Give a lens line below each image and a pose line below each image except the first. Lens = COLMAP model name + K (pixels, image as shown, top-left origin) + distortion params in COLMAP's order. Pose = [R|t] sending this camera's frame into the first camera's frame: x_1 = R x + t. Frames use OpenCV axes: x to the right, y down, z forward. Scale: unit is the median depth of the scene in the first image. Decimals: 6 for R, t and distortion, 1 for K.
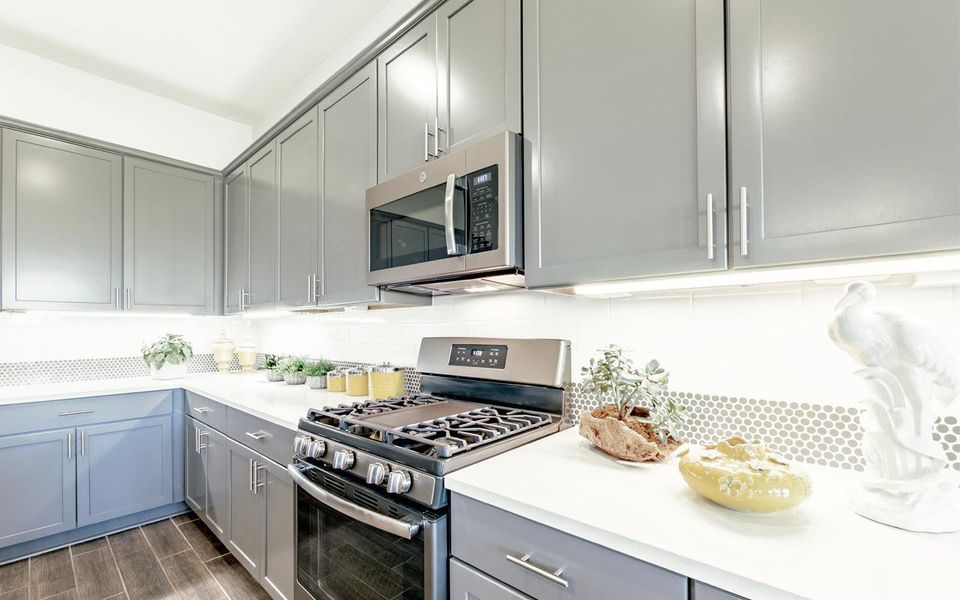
lens RADIAL K [[414.2, 0, 459.7], [0, 414.2, 320.5], [0, 0, 1]] dist [-0.004146, 0.000390]
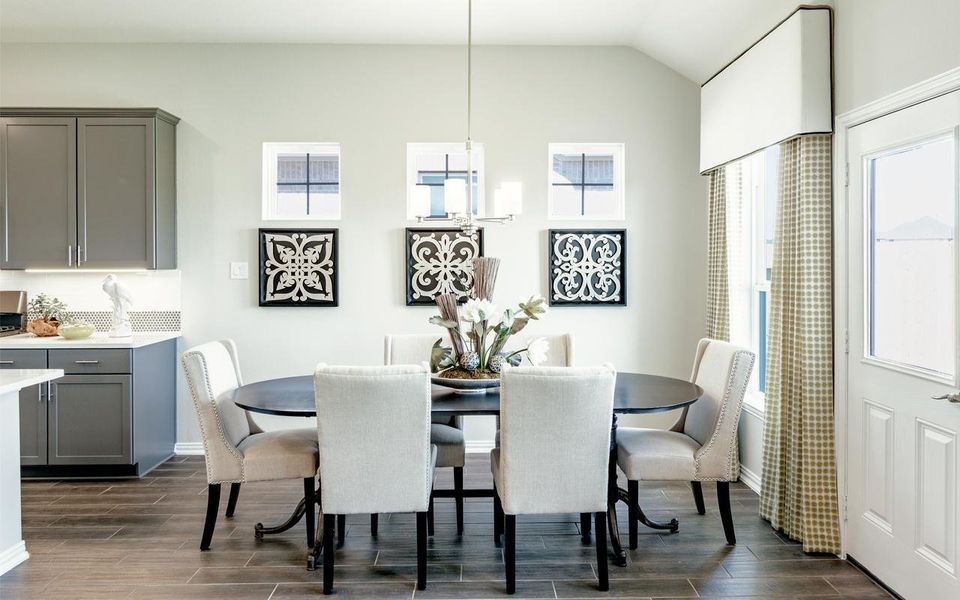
lens RADIAL K [[651.4, 0, 481.7], [0, 651.4, 259.6], [0, 0, 1]] dist [0.004773, -0.007736]
pose [[0.701527, 0.007932, 0.712599, -0.434303], [-0.018507, 0.999804, 0.007092, -0.166182], [-0.712403, -0.018163, 0.701536, -2.745412]]
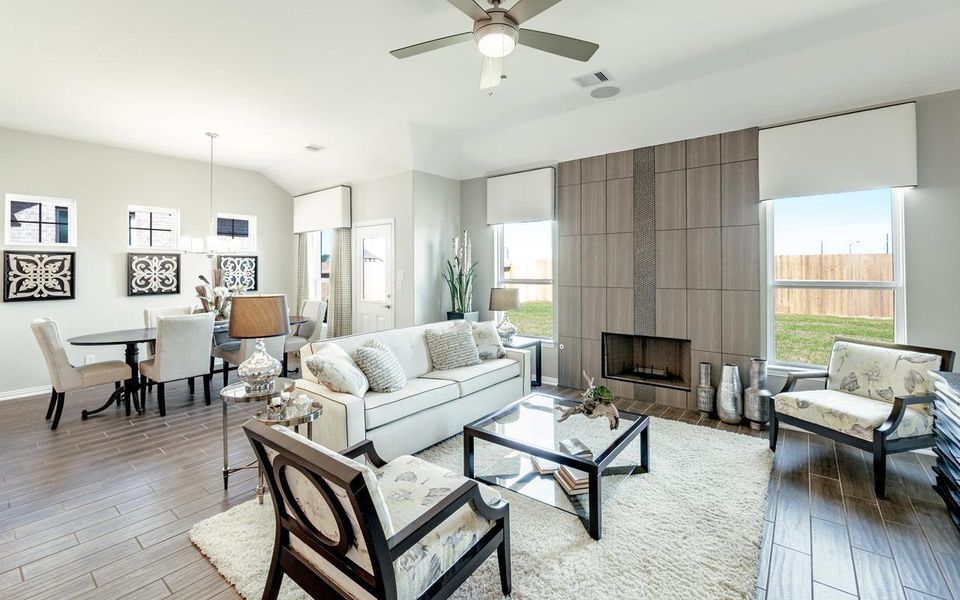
lens RADIAL K [[414.2, 0, 479.7], [0, 414.2, 265.7], [0, 0, 1]] dist [-0.004146, 0.000390]
pose [[-0.104230, 0.016195, 0.994421, -2.261129], [-0.012506, 0.999767, -0.017593, -0.153404], [-0.994475, -0.014270, -0.104003, -2.903022]]
